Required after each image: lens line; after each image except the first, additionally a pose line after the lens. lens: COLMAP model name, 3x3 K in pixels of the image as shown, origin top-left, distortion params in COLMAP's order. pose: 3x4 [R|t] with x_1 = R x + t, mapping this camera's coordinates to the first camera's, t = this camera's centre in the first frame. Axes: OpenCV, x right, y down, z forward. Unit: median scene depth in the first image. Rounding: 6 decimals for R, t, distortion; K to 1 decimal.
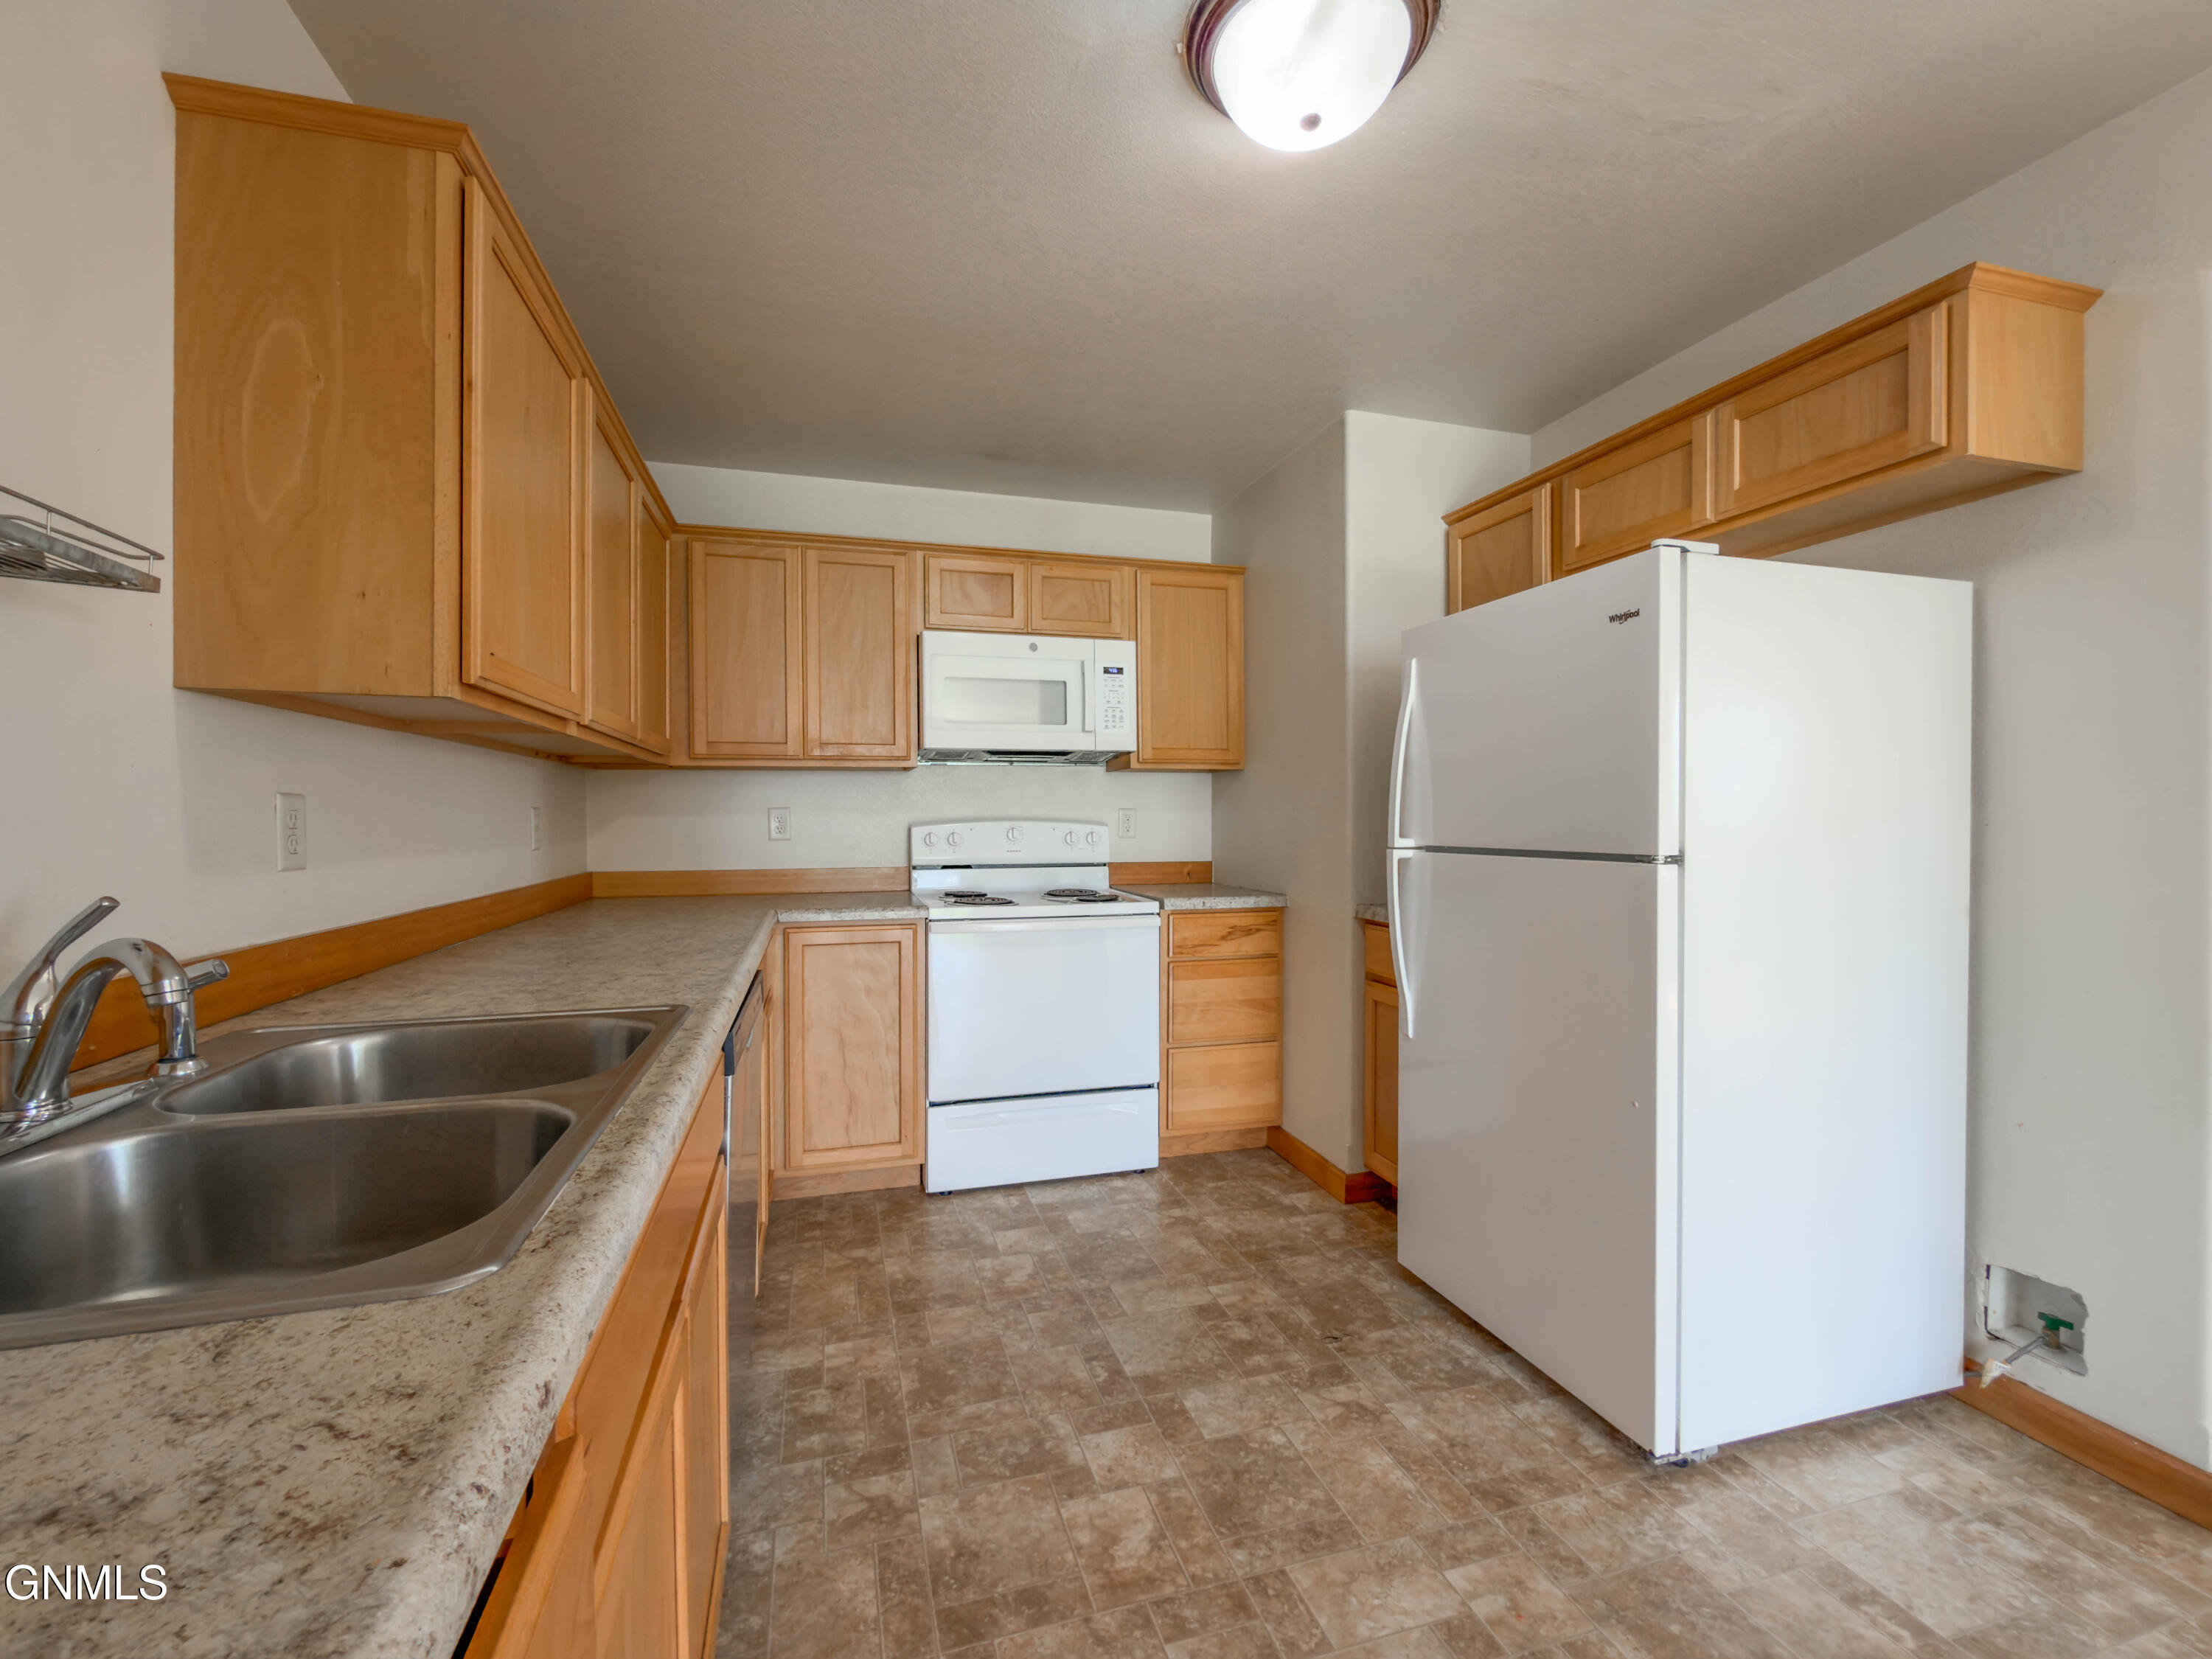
lens RADIAL K [[898.2, 0, 1097.9], [0, 898.2, 819.5], [0, 0, 1]] dist [-0.000338, 0.000033]
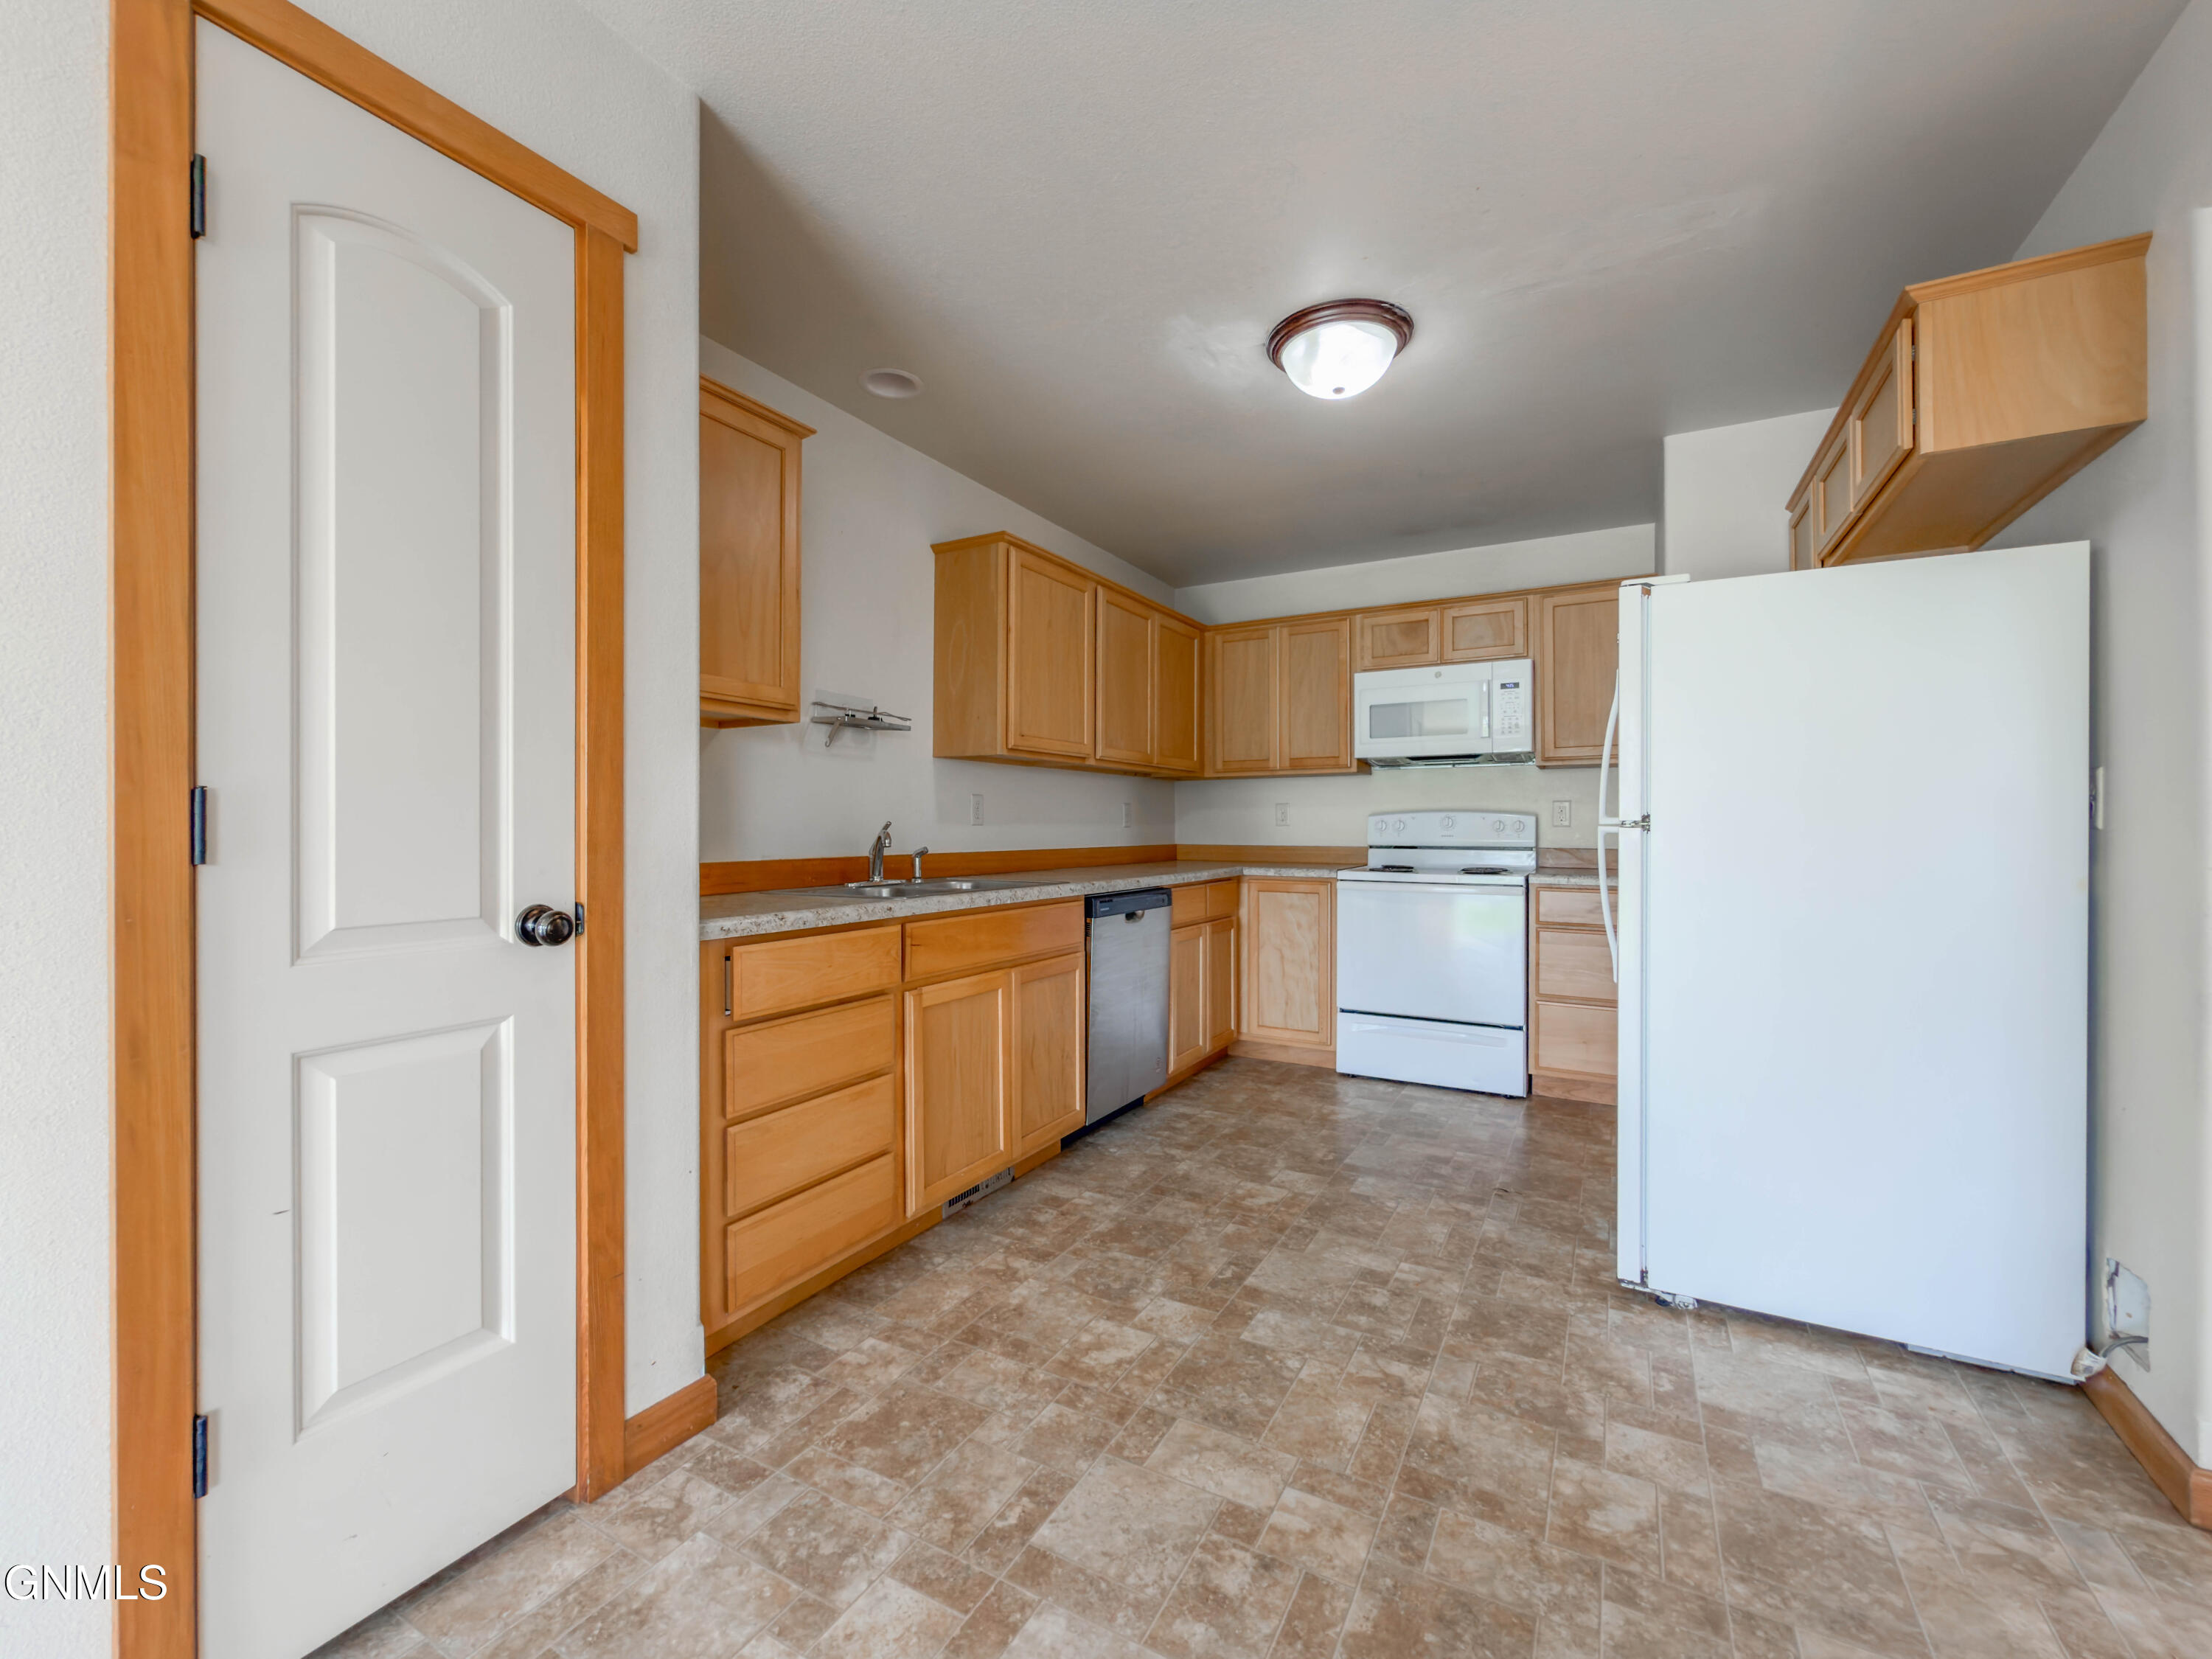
lens RADIAL K [[933.1, 0, 1163.8], [0, 933.1, 809.6], [0, 0, 1]] dist [-0.001366, -0.000237]
pose [[0.728747, -0.010820, -0.684698, 0.624547], [-0.002357, 0.999830, -0.018309, 0.029095], [0.684779, 0.014957, 0.728597, -0.266565]]
